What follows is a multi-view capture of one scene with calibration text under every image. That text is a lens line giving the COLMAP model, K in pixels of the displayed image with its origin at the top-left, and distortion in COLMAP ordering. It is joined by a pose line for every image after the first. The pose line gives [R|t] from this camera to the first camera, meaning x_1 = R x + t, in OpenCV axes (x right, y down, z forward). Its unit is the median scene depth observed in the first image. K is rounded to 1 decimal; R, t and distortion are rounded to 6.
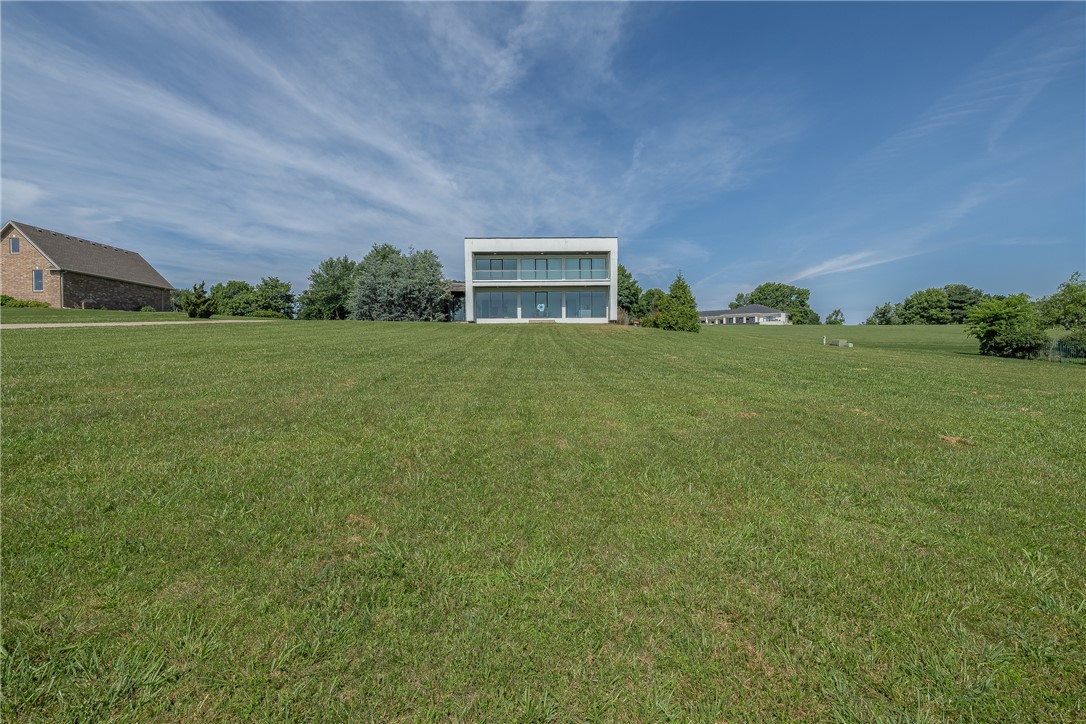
lens RADIAL K [[465.8, 0, 543.3], [0, 465.8, 351.9], [0, 0, 1]] dist [0.000835, 0.000393]
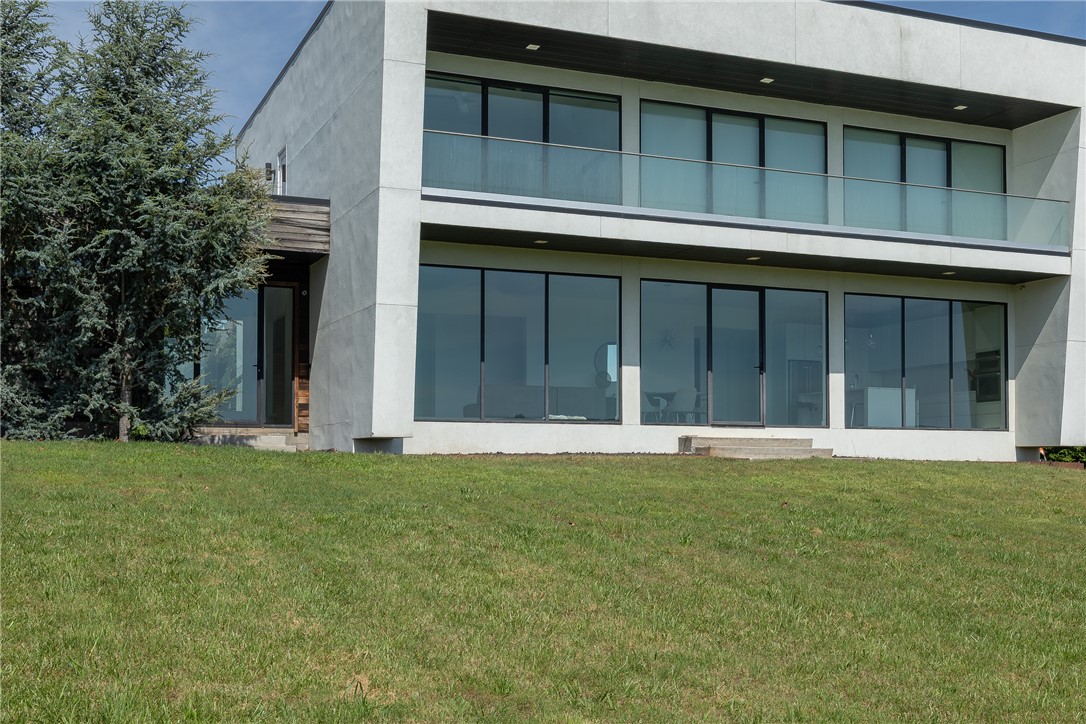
lens RADIAL K [[1267.3, 0, 539.3], [0, 1267.3, 435.1], [0, 0, 1]] dist [0.008519, -0.000572]
pose [[0.928805, 0.020710, 0.369991, -0.080857], [-0.010972, 0.999536, -0.028405, -0.016432], [-0.370408, 0.022324, 0.928601, 0.170450]]
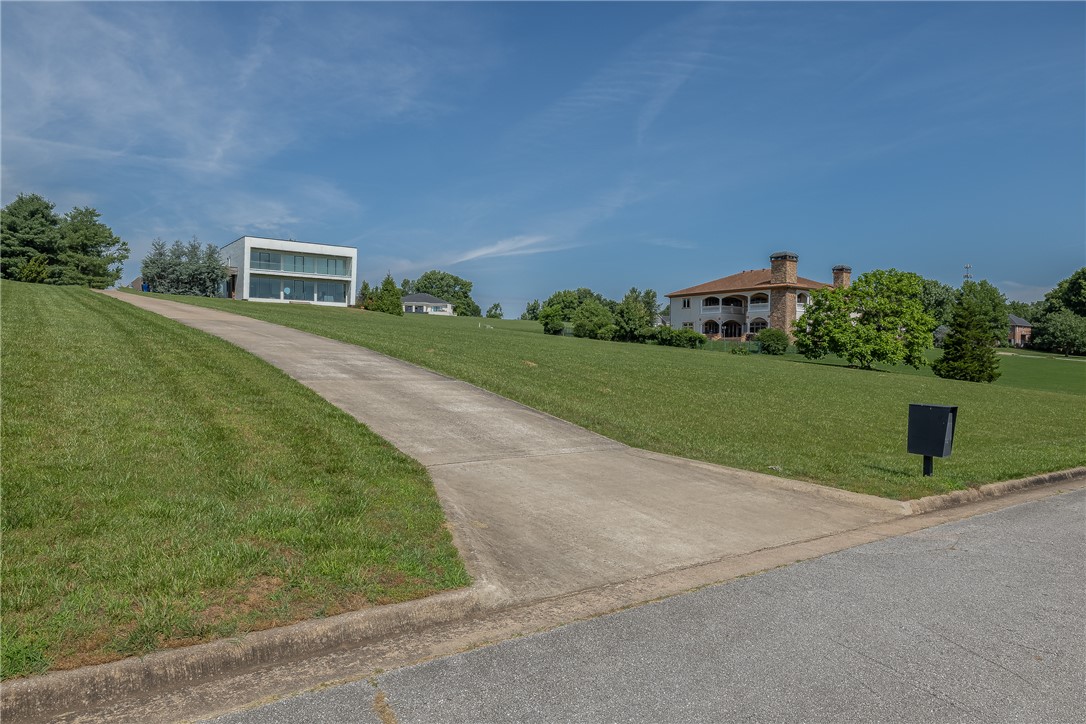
lens RADIAL K [[674.9, 0, 543.5], [0, 674.9, 369.3], [0, 0, 1]] dist [-0.005250, -0.000939]
pose [[0.809538, 0.004908, 0.587047, -0.175775], [-0.022130, 0.999509, 0.022161, 0.020822], [-0.586650, -0.030932, 0.809249, -0.306071]]
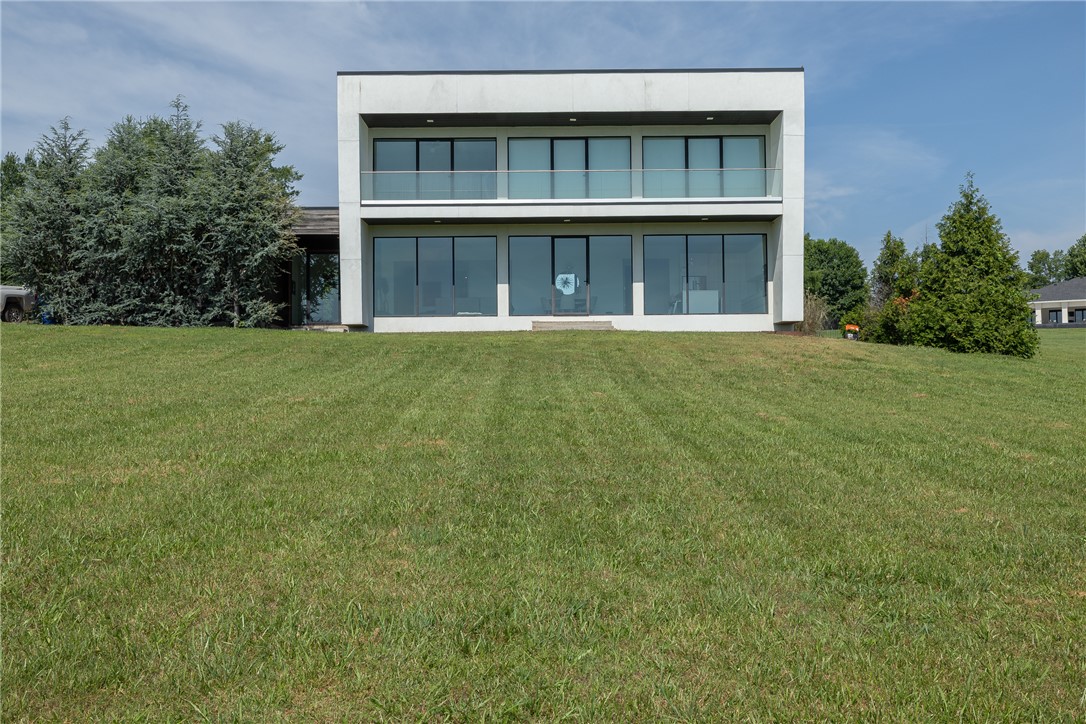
lens RADIAL K [[1061.8, 0, 543.0], [0, 1061.8, 362.0], [0, 0, 1]] dist [0.000315, 0.006246]
pose [[0.999866, 0.000109, -0.016390, -0.003312], [-0.000499, 0.999716, -0.023811, -0.006626], [0.016383, 0.023816, 0.999582, 0.076257]]
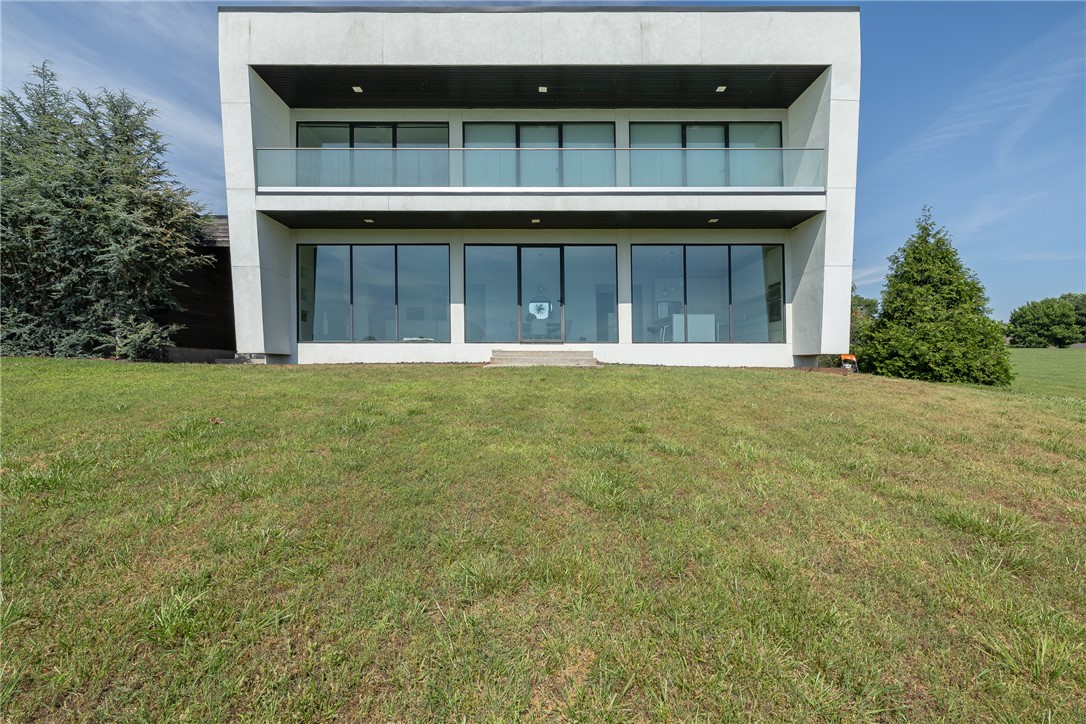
lens RADIAL K [[465.1, 0, 535.3], [0, 465.1, 358.1], [0, 0, 1]] dist [0.003042, 0.000207]
pose [[0.999709, 0.008948, -0.022392, -0.000221], [-0.009336, 0.999807, -0.017262, -0.018140], [0.022233, 0.017466, 0.999600, 0.224318]]
